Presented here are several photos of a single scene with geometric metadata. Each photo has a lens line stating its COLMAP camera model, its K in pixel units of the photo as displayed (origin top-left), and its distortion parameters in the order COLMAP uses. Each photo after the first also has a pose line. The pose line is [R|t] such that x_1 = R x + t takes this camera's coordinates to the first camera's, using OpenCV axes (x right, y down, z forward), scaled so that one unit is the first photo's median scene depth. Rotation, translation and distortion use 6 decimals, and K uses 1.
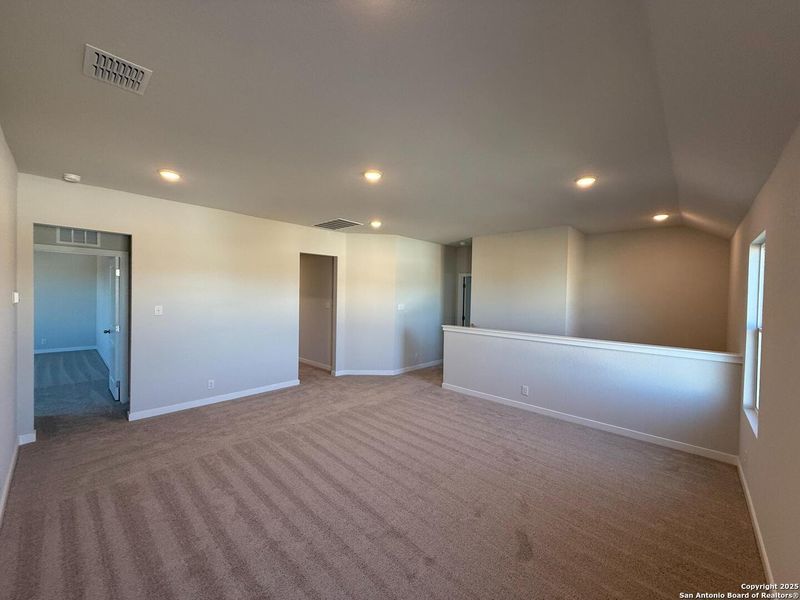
lens RADIAL K [[319.5, 0, 400.0], [0, 319.5, 300.0], [0, 0, 1]] dist [0.001132, -0.000084]
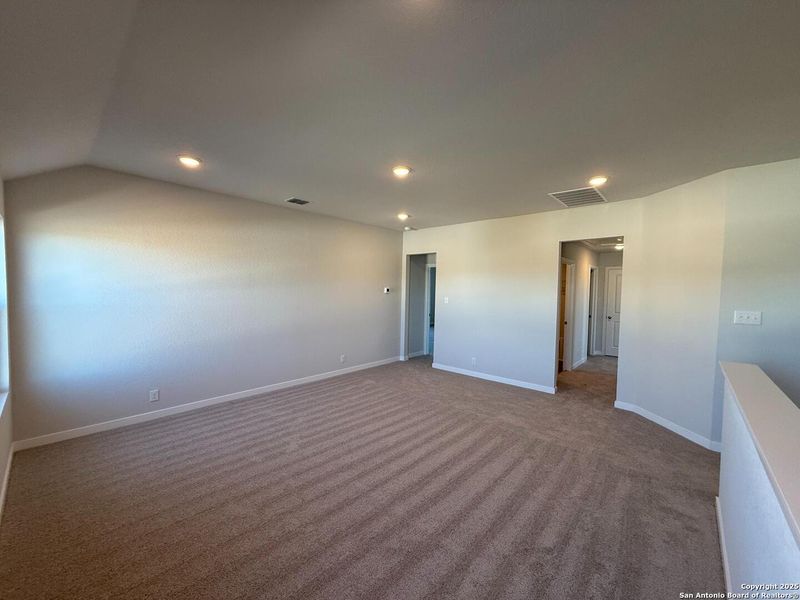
lens RADIAL K [[319.5, 0, 400.0], [0, 319.5, 300.0], [0, 0, 1]] dist [0.001132, -0.000084]
pose [[0.012273, 0.024225, -0.999631, 0.702166], [-0.031577, 0.999217, 0.023827, 0.001015], [0.999426, 0.031273, 0.013028, 0.720128]]
